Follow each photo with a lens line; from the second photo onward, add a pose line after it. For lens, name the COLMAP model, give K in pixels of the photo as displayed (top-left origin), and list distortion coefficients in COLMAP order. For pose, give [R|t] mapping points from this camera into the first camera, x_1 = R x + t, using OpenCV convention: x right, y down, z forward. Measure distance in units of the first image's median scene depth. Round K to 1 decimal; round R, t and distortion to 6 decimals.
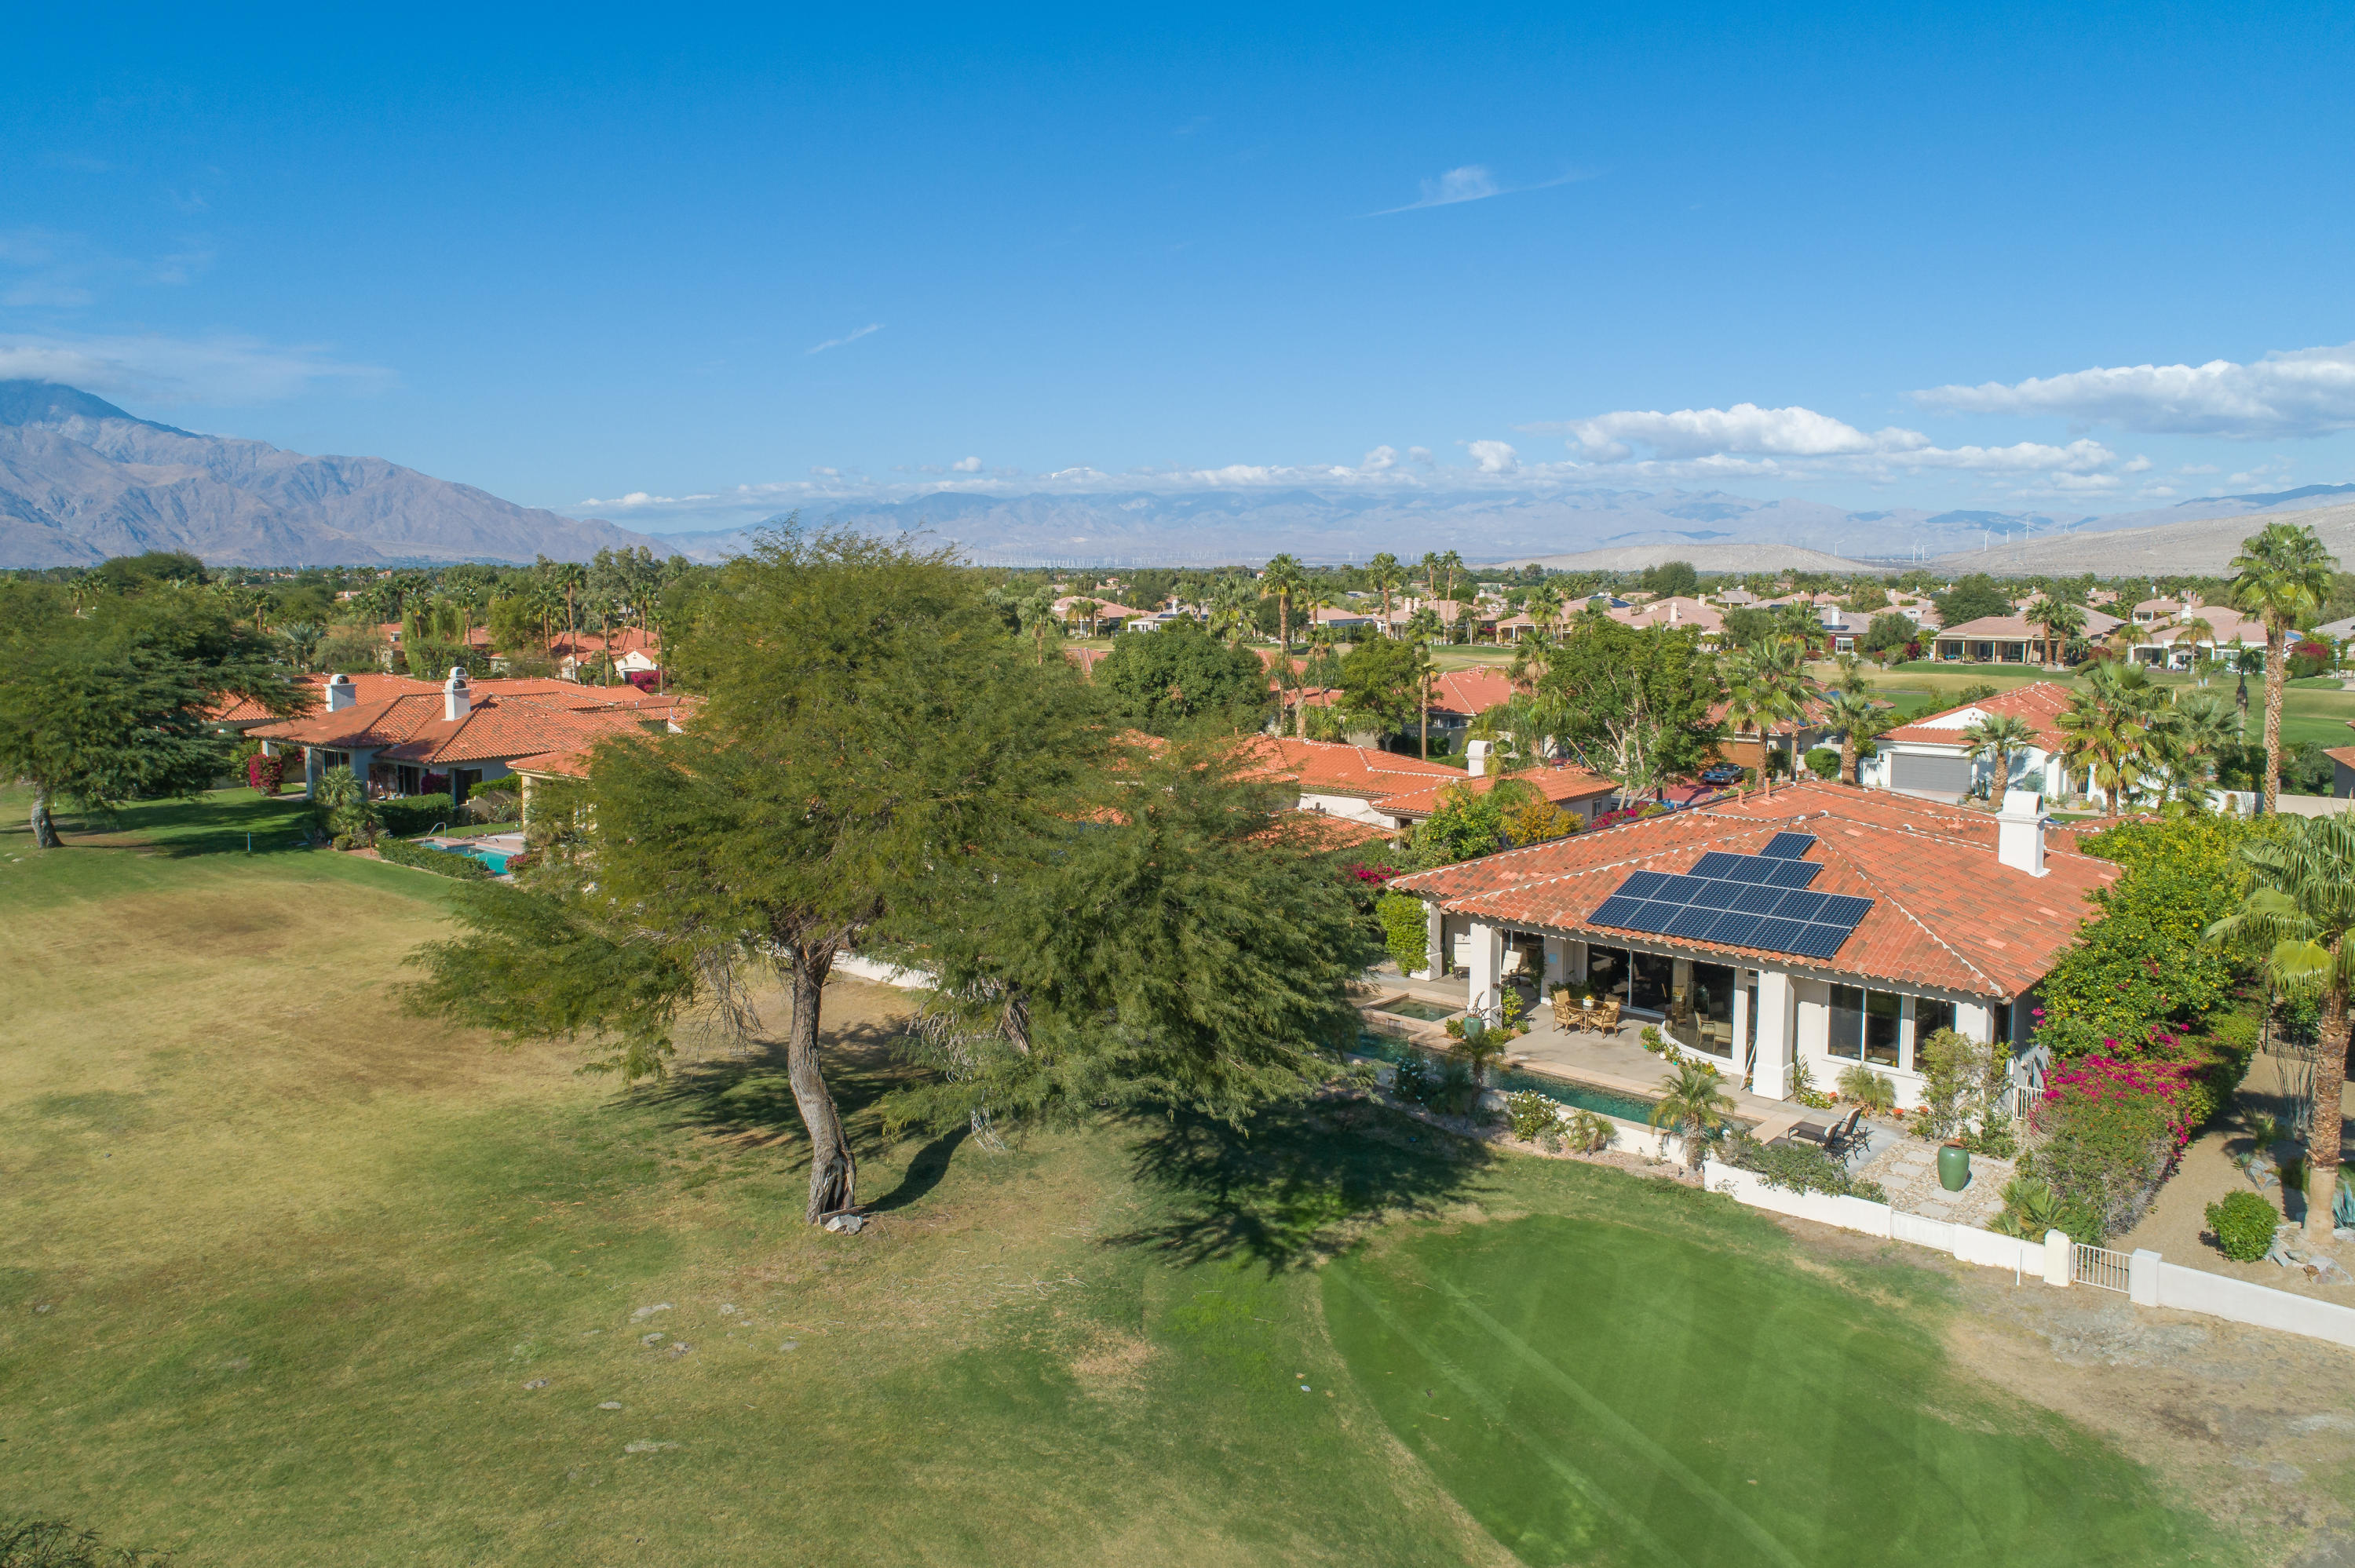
lens RADIAL K [[1617.1, 0, 1182.5], [0, 1617.1, 690.1], [0, 0, 1]] dist [-0.000119, 0.001877]
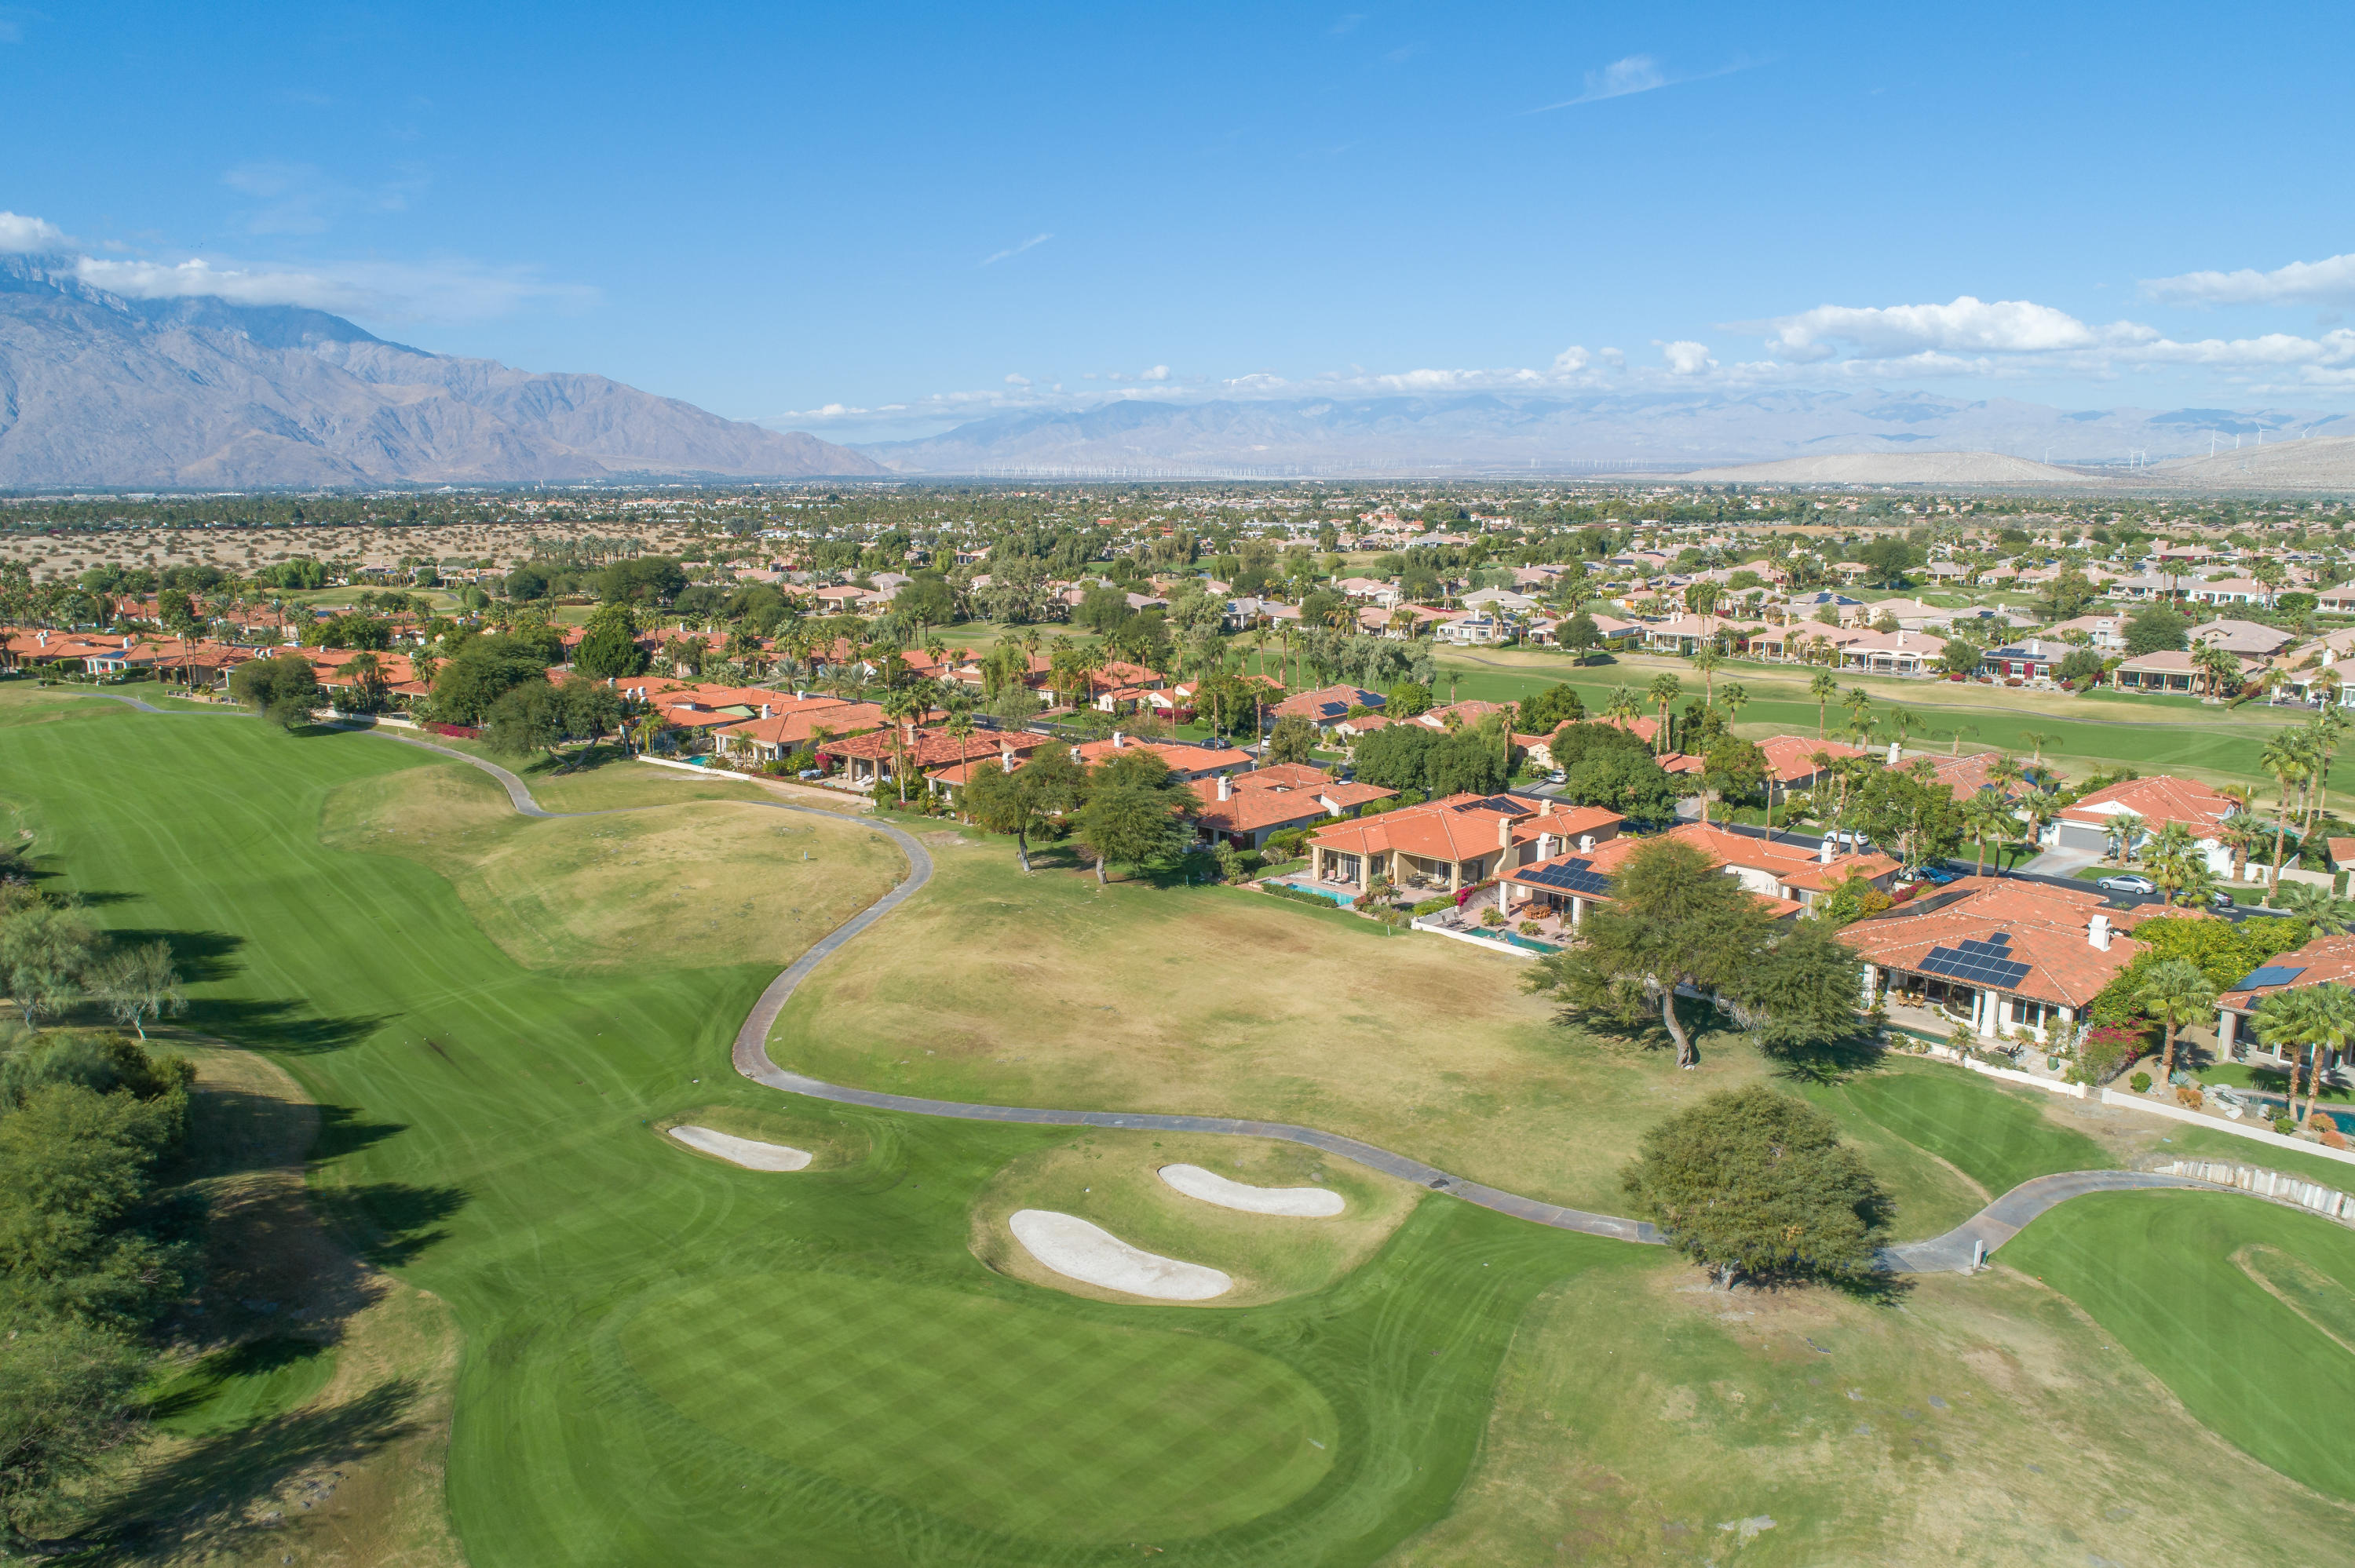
lens RADIAL K [[1585.9, 0, 1184.0], [0, 1585.9, 780.0], [0, 0, 1]] dist [-0.005395, 0.005341]
pose [[0.994182, 0.015483, -0.106593, -0.721726], [-0.003016, 0.993229, 0.116135, -0.494824], [0.107670, -0.115138, 0.987497, -1.773618]]
